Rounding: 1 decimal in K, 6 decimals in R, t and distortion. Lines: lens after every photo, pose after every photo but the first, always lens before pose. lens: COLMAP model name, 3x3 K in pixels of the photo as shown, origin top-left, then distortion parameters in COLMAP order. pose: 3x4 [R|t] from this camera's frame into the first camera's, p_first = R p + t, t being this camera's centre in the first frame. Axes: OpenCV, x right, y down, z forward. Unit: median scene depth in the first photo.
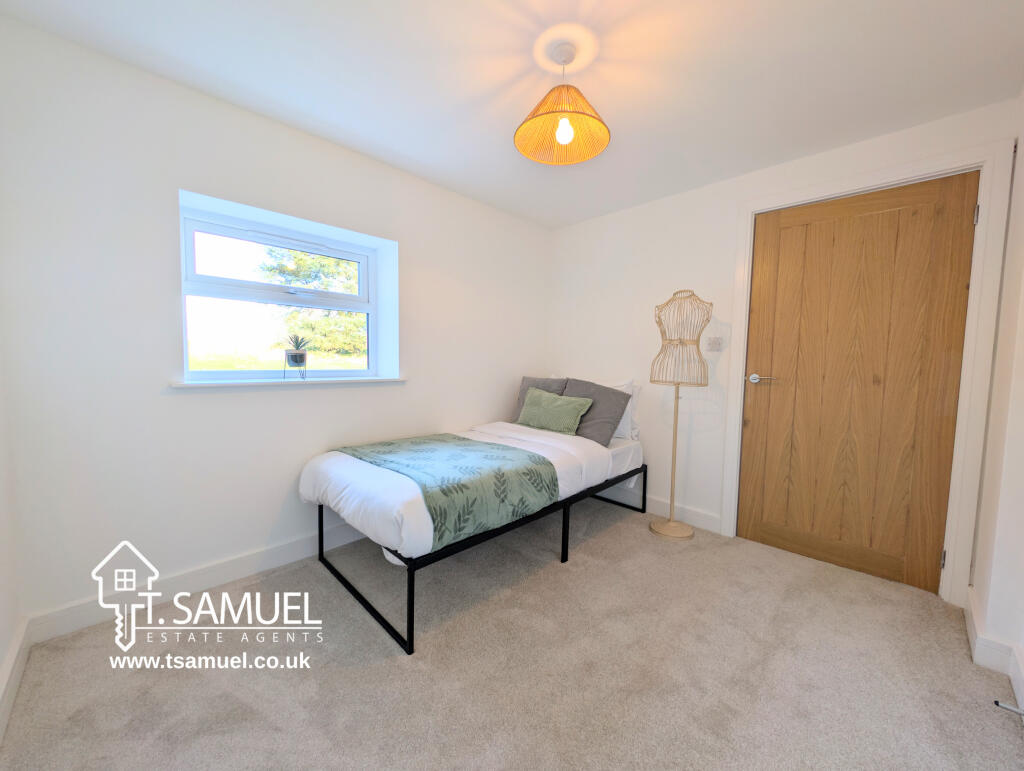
lens RADIAL K [[369.8, 0, 510.0], [0, 369.8, 386.1], [0, 0, 1]] dist [-0.000512, -0.000097]
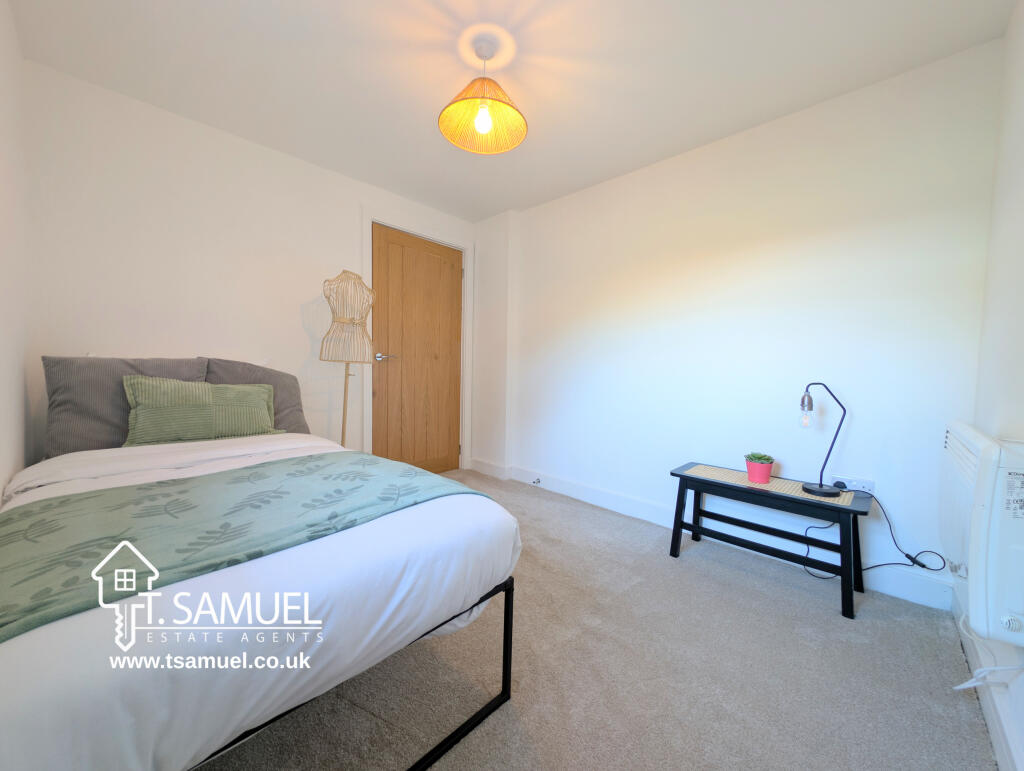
lens RADIAL K [[369.8, 0, 510.0], [0, 369.8, 386.1], [0, 0, 1]] dist [-0.000512, -0.000097]
pose [[0.016627, -0.075453, 0.997011, -0.728090], [0.043574, 0.996256, 0.074669, 0.004679], [-0.998912, 0.042202, 0.019852, 0.687156]]
